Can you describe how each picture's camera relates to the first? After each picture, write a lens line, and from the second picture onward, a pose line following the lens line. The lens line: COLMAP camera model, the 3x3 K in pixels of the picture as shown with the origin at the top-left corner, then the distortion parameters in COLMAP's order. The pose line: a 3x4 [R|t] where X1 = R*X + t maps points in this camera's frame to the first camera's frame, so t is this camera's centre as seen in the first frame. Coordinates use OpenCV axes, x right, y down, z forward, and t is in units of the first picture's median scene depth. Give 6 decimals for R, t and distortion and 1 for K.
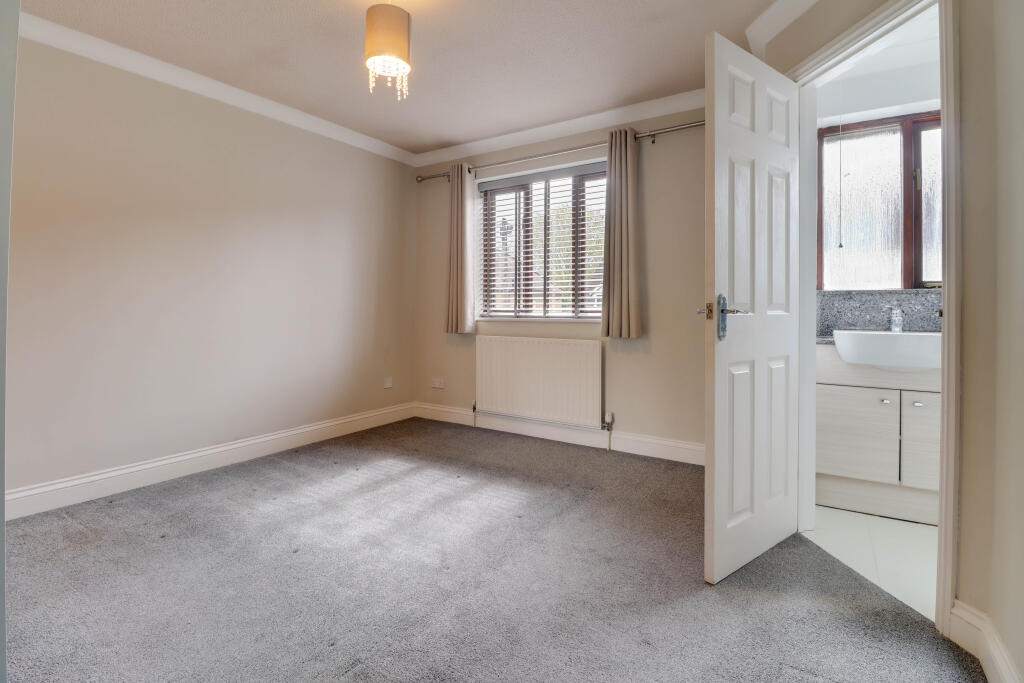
lens RADIAL K [[482.2, 0, 482.1], [0, 482.2, 304.6], [0, 0, 1]] dist [-0.020599, -0.005988]
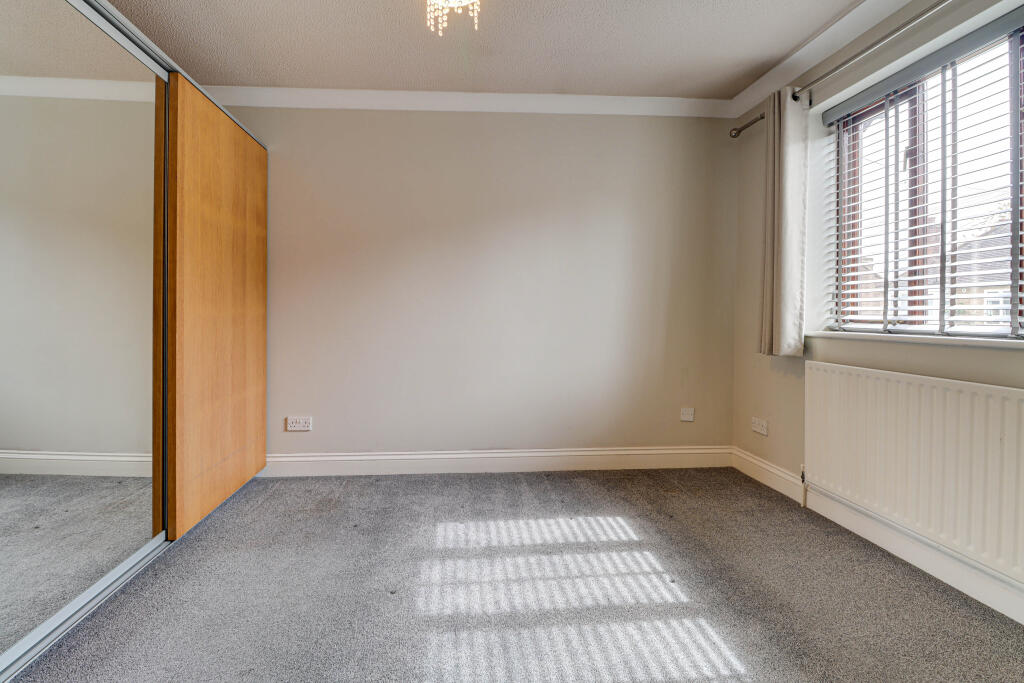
lens RADIAL K [[482.2, 0, 485.4], [0, 482.2, 323.0], [0, 0, 1]] dist [-0.020599, -0.005988]
pose [[0.629882, 0.009140, -0.776637, 0.202925], [0.006969, 0.999824, 0.017419, 0.002738], [0.776659, -0.016384, 0.629708, 0.298338]]
